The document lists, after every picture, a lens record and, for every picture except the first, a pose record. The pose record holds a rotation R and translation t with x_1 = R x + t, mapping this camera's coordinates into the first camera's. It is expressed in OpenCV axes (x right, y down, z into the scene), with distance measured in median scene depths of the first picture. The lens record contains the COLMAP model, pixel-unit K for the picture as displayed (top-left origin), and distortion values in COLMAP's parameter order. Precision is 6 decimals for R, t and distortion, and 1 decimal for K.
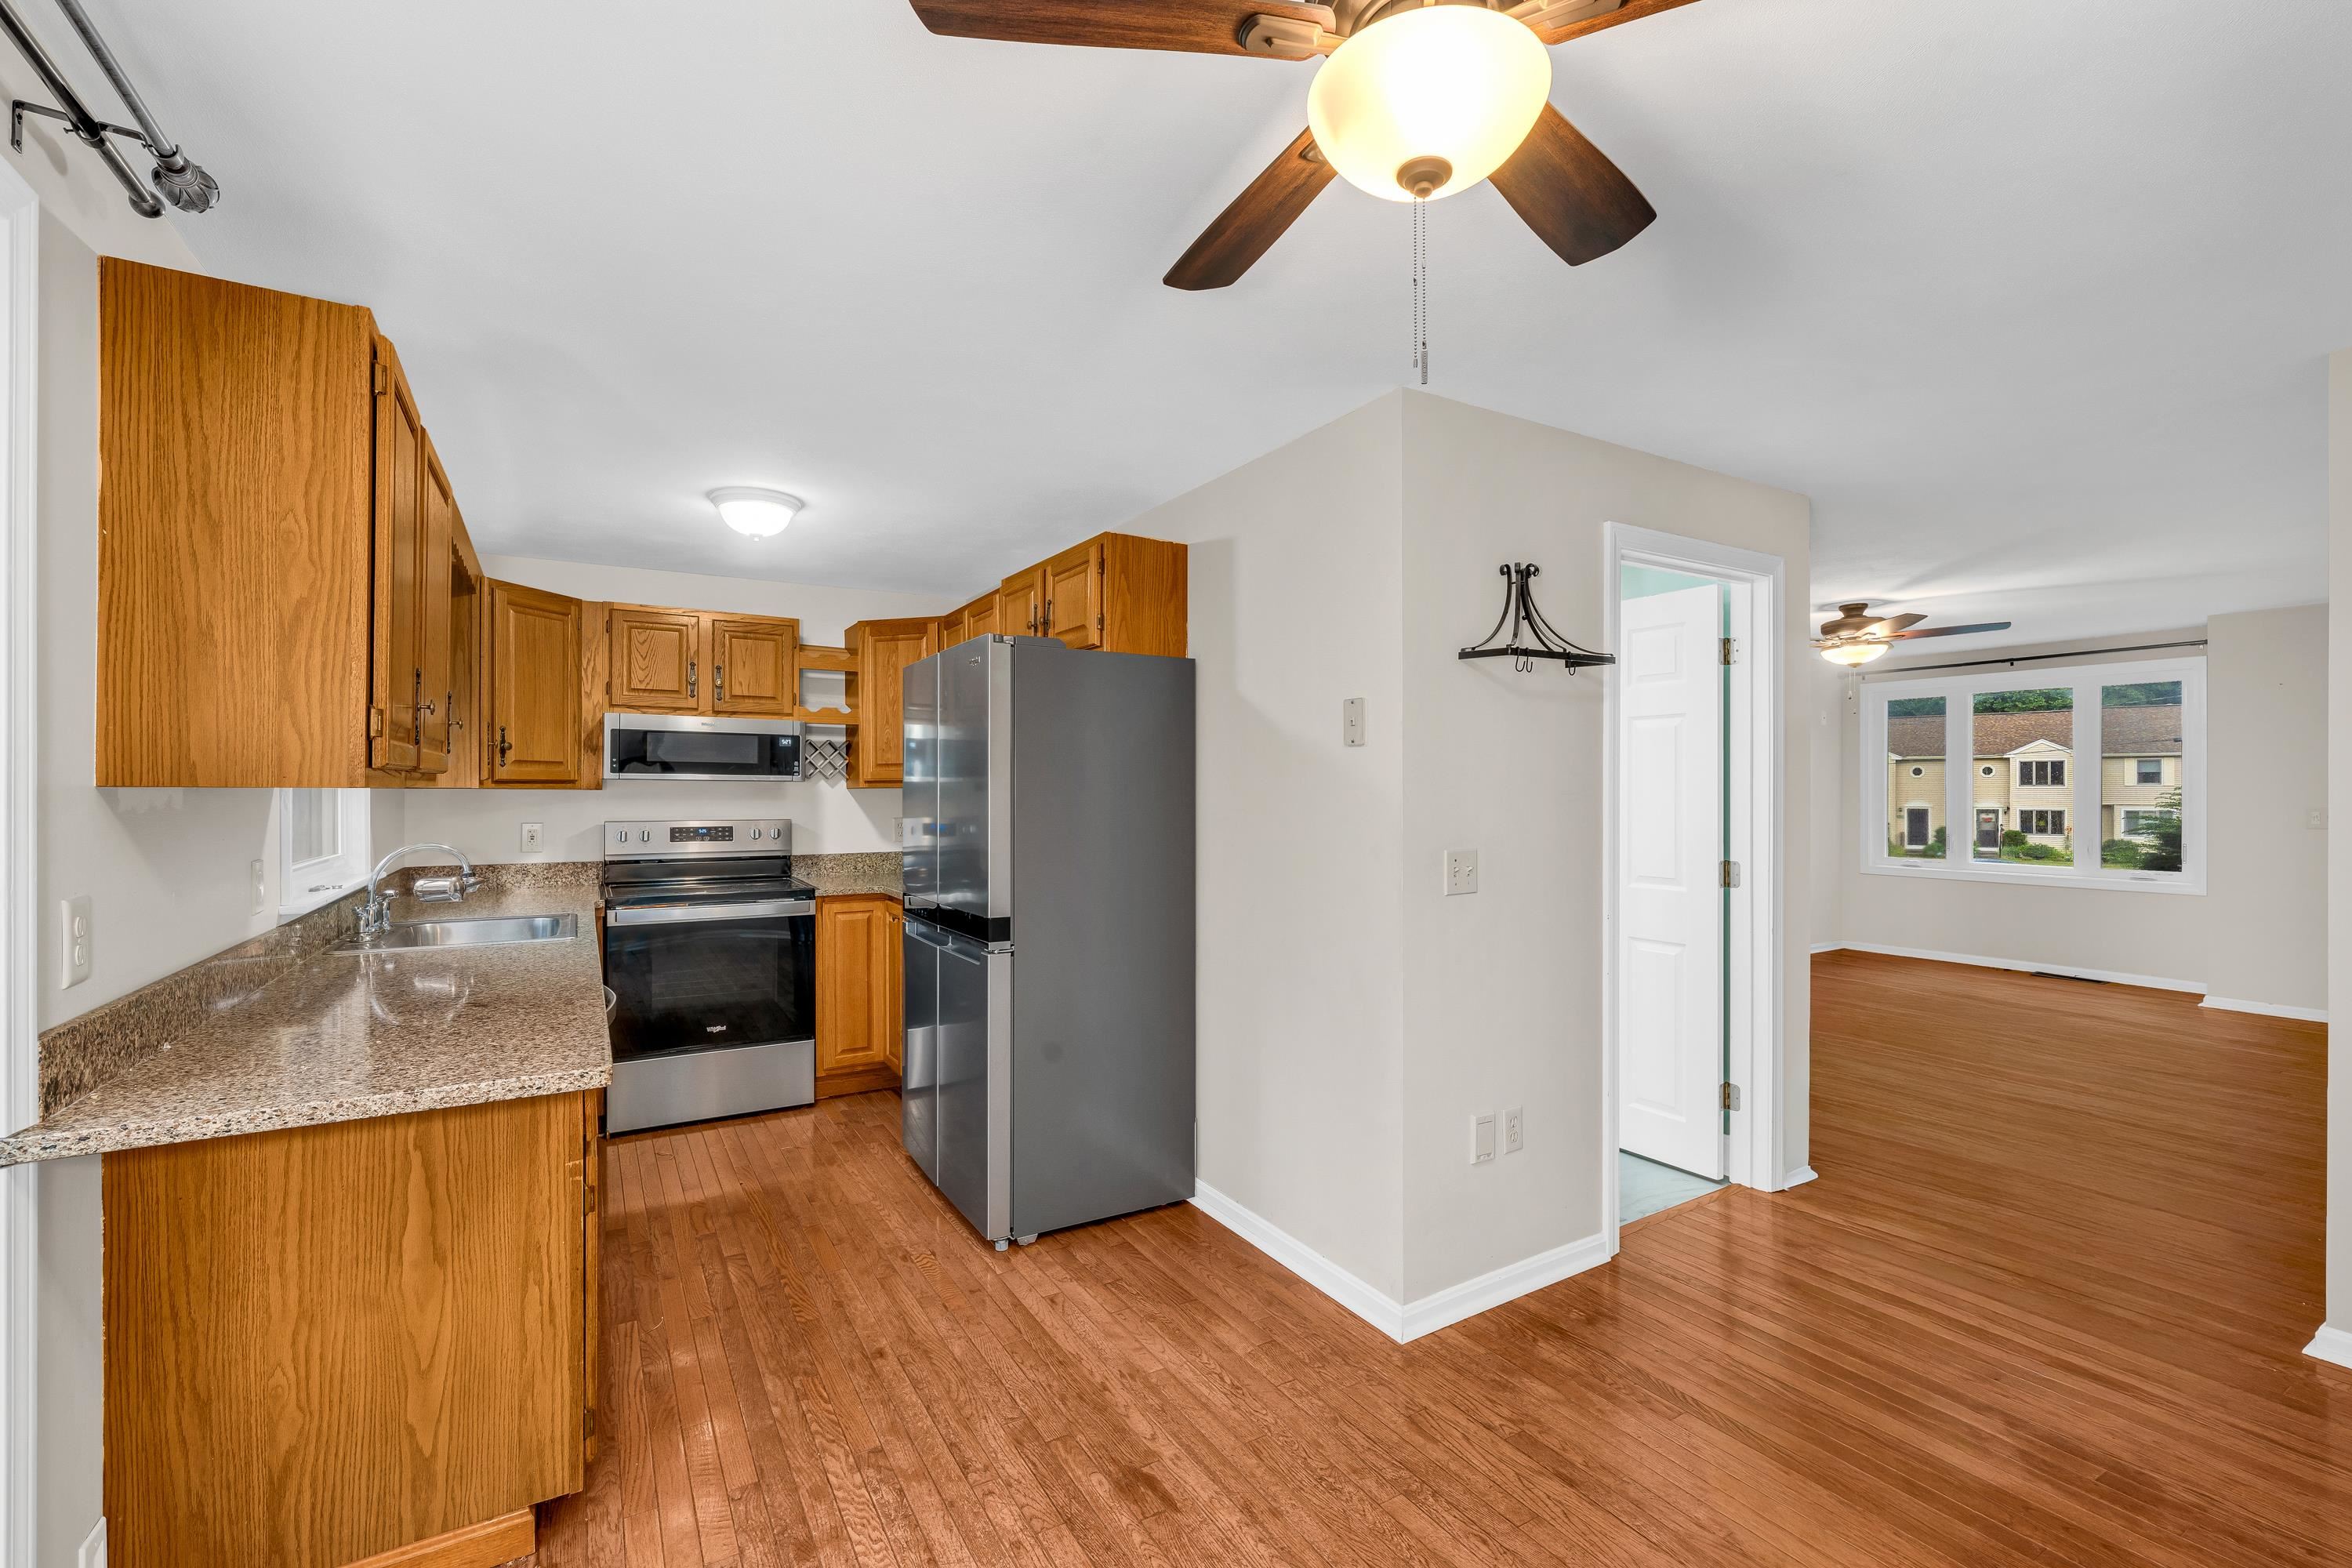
lens RADIAL K [[1045.3, 0, 1179.2], [0, 1045.3, 788.3], [0, 0, 1]] dist [0.002558, -0.000025]
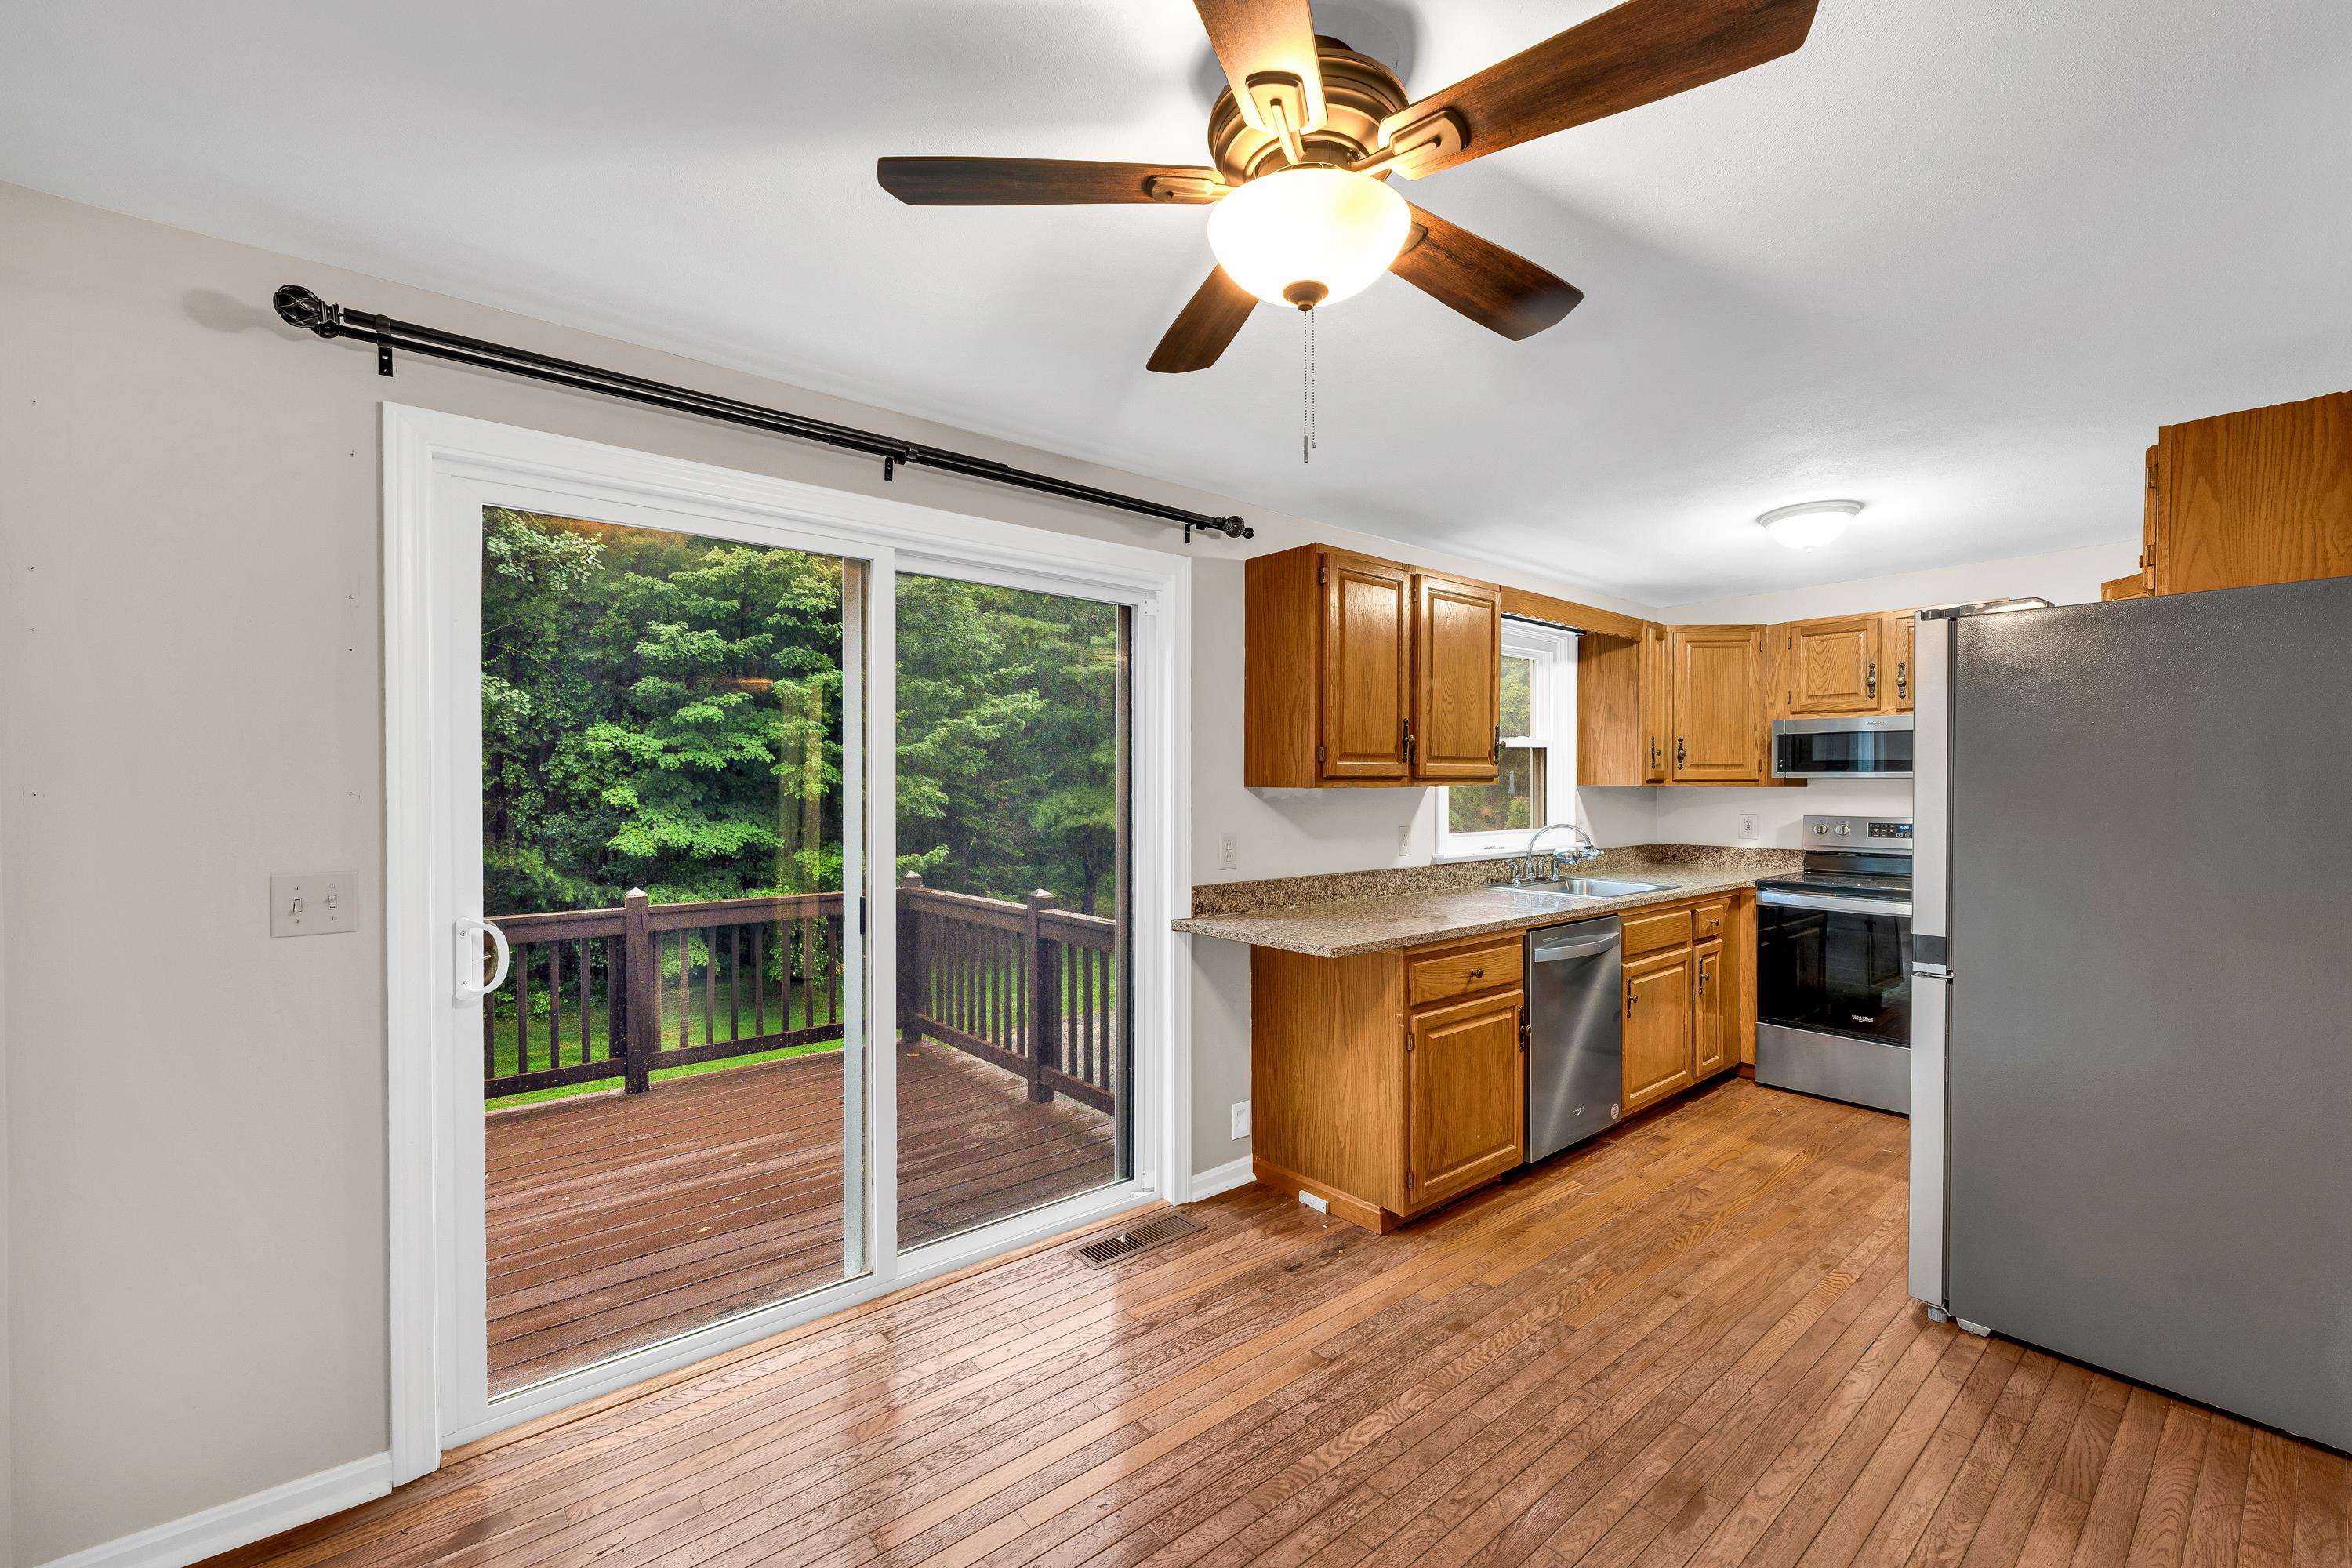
lens RADIAL K [[929.3, 0, 1173.3], [0, 929.3, 779.0], [0, 0, 1]] dist [0.000948, 0.000128]
pose [[0.150517, -0.007864, -0.988576, 0.508588], [0.004006, 0.999965, -0.007344, -0.003897], [0.988599, -0.002855, 0.150543, 0.264064]]
